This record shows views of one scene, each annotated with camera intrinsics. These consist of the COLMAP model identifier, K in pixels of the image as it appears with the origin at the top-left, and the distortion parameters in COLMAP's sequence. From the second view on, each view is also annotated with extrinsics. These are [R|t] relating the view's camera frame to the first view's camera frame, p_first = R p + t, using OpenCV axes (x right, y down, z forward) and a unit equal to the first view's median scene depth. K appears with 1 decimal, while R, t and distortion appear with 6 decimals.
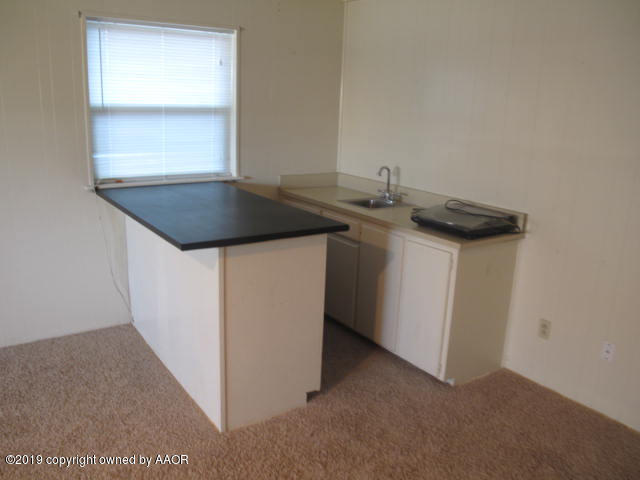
lens RADIAL K [[529.9, 0, 320.0], [0, 529.9, 240.0], [0, 0, 1]] dist [-0.098635, 0.004345]
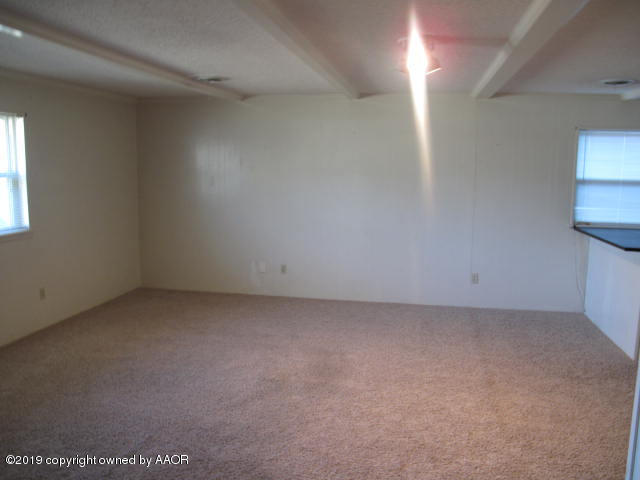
lens RADIAL K [[529.9, 0, 320.0], [0, 529.9, 240.0], [0, 0, 1]] dist [-0.098635, 0.004345]
pose [[0.693302, 0.070795, -0.717161, 0.208887], [-0.166481, 0.983978, -0.063808, 0.189604], [0.701154, 0.163632, 0.693980, -0.748409]]
